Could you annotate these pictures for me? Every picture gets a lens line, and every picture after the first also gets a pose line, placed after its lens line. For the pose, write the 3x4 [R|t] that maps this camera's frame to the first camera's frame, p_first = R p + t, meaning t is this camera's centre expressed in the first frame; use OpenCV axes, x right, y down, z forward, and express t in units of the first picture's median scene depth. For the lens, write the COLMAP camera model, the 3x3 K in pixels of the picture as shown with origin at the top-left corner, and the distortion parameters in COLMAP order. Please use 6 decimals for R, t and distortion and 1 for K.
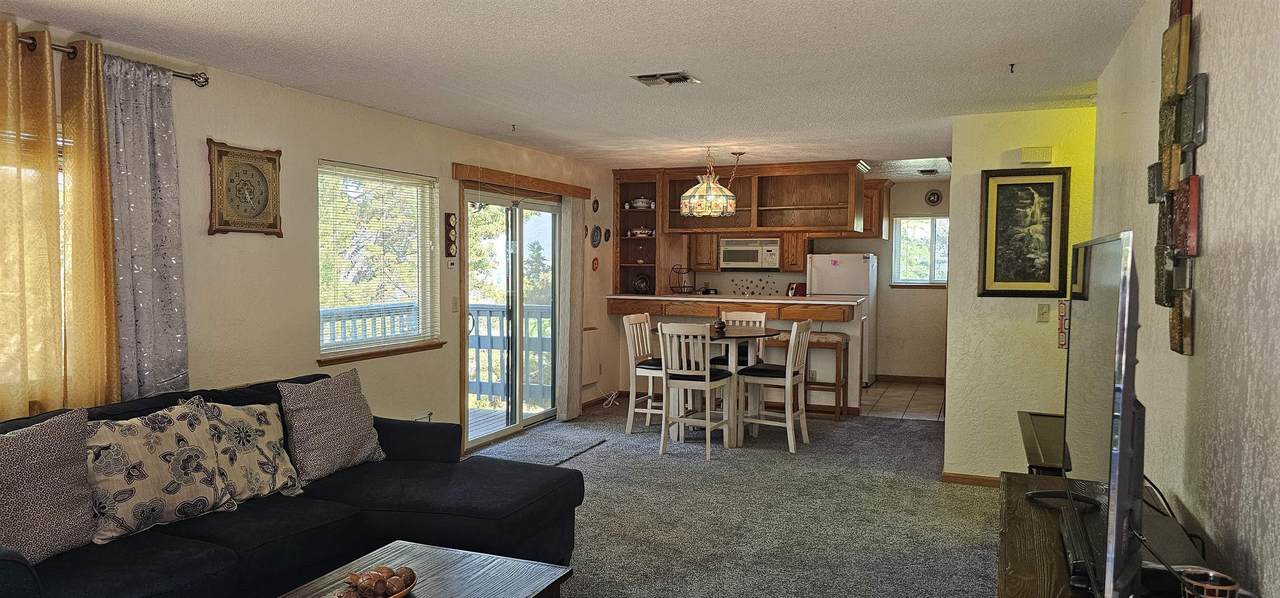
lens RADIAL K [[869.9, 0, 640.0], [0, 869.9, 299.0], [0, 0, 1]] dist [-0.000267, -0.001039]
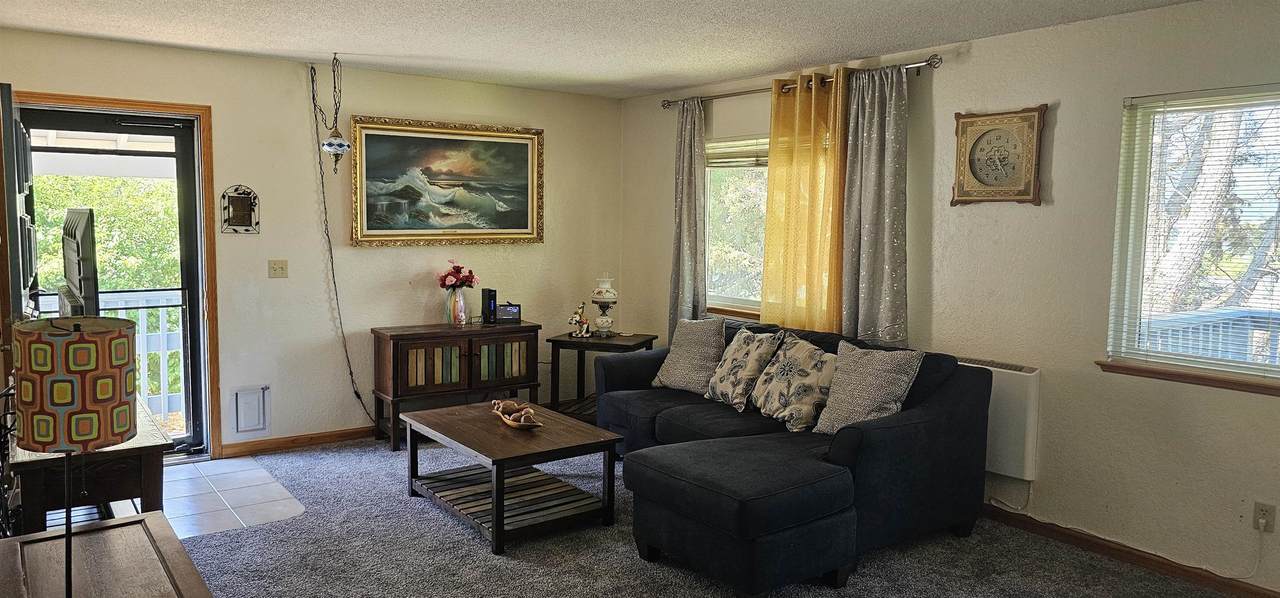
lens RADIAL K [[818.6, 0, 638.1], [0, 818.6, 314.4], [0, 0, 1]] dist [-0.001146, -0.001435]
pose [[-0.511902, 0.084540, -0.854874, 0.545900], [-0.054981, 0.989881, 0.130814, -0.052272], [0.857282, 0.113966, -0.502074, 1.175308]]
